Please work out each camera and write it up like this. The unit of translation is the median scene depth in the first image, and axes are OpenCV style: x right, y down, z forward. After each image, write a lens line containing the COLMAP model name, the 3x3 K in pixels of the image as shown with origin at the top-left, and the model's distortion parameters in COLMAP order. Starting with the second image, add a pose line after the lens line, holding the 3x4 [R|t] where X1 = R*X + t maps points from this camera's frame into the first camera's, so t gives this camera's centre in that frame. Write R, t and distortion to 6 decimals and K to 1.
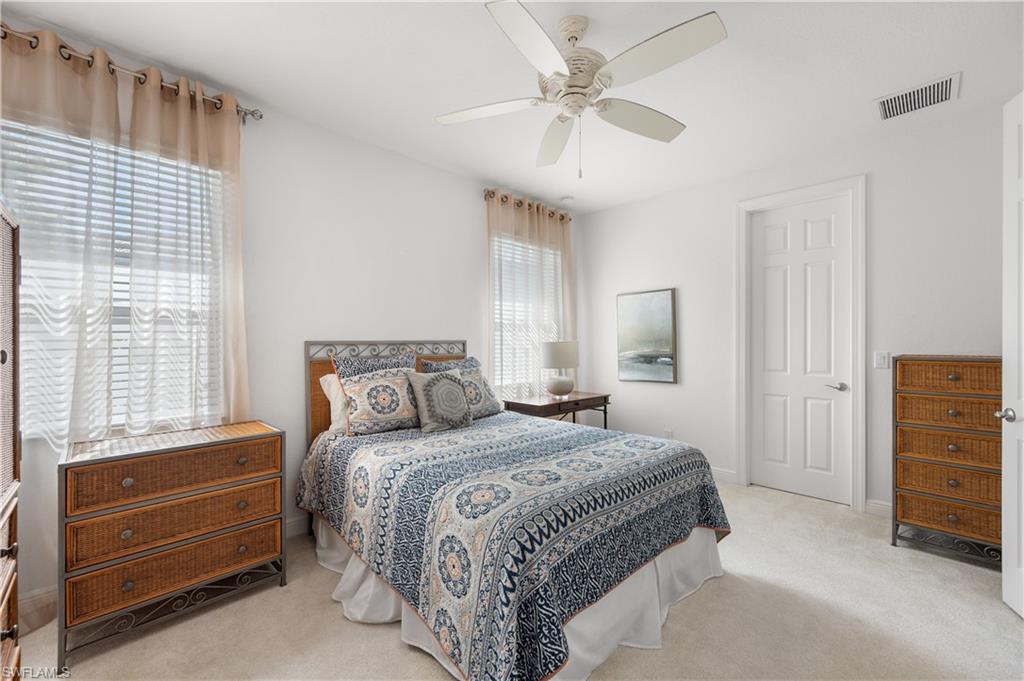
lens RADIAL K [[410.9, 0, 512.0], [0, 410.9, 340.5], [0, 0, 1]] dist [-0.001877, -0.000208]
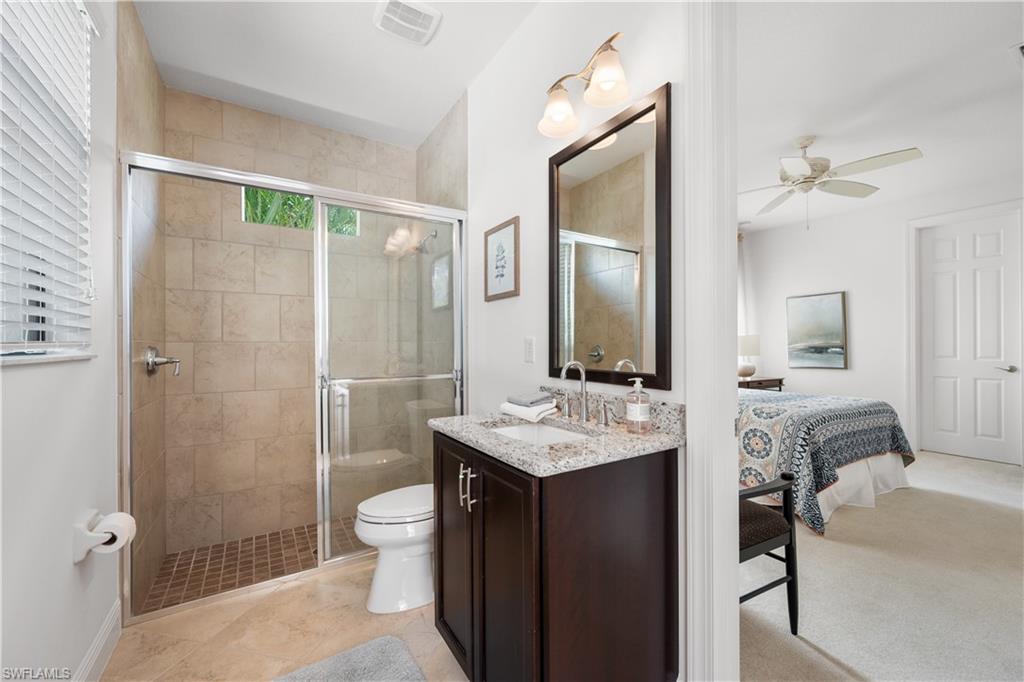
lens RADIAL K [[410.9, 0, 512.0], [0, 410.9, 341.0], [0, 0, 1]] dist [-0.001877, -0.000208]
pose [[0.975319, -0.002713, -0.220783, -0.370046], [0.001499, 0.999983, -0.005666, 0.031840], [0.220795, 0.005196, 0.975306, -0.507057]]
